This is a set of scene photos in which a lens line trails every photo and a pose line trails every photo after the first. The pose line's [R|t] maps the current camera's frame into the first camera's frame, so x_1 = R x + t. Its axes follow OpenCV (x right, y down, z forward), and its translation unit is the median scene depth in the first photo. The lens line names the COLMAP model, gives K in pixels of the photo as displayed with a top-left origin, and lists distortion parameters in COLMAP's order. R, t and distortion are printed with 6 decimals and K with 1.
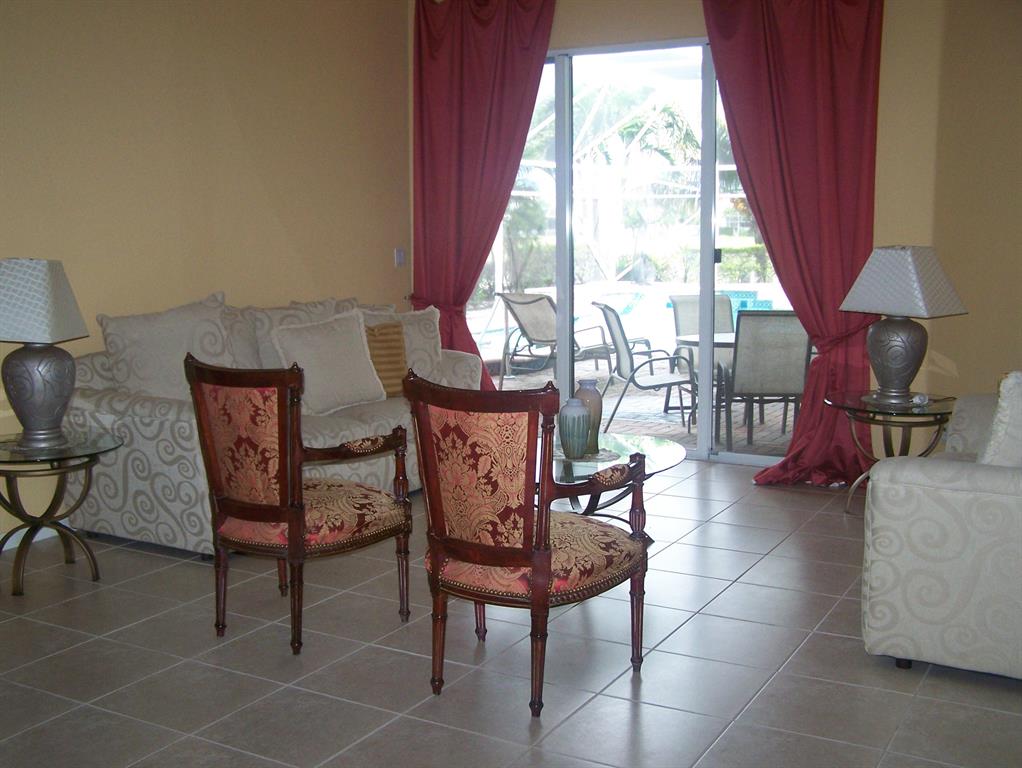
lens RADIAL K [[1164.7, 0, 471.6], [0, 1164.7, 384.4], [0, 0, 1]] dist [-0.120656, 0.029049]
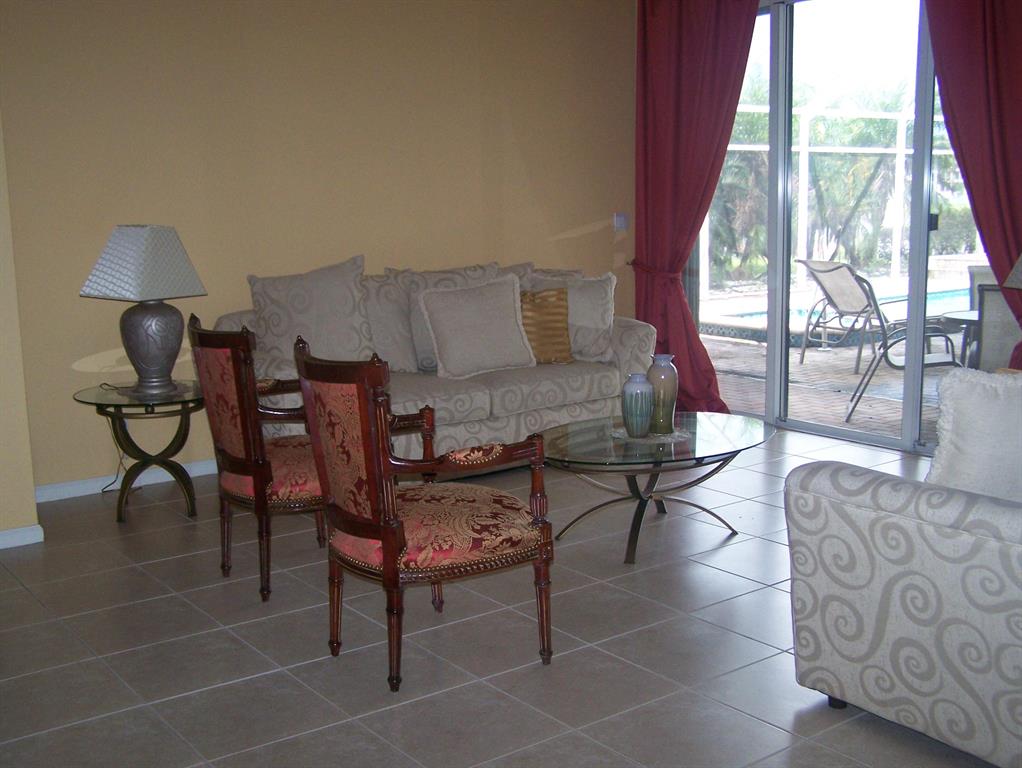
lens RADIAL K [[1164.7, 0, 471.6], [0, 1164.7, 384.4], [0, 0, 1]] dist [-0.120656, 0.029049]
pose [[0.918938, 0.054198, -0.390661, 0.422373], [-0.040977, 0.998273, 0.042105, -0.017079], [0.392268, -0.022683, 0.919571, 0.102618]]
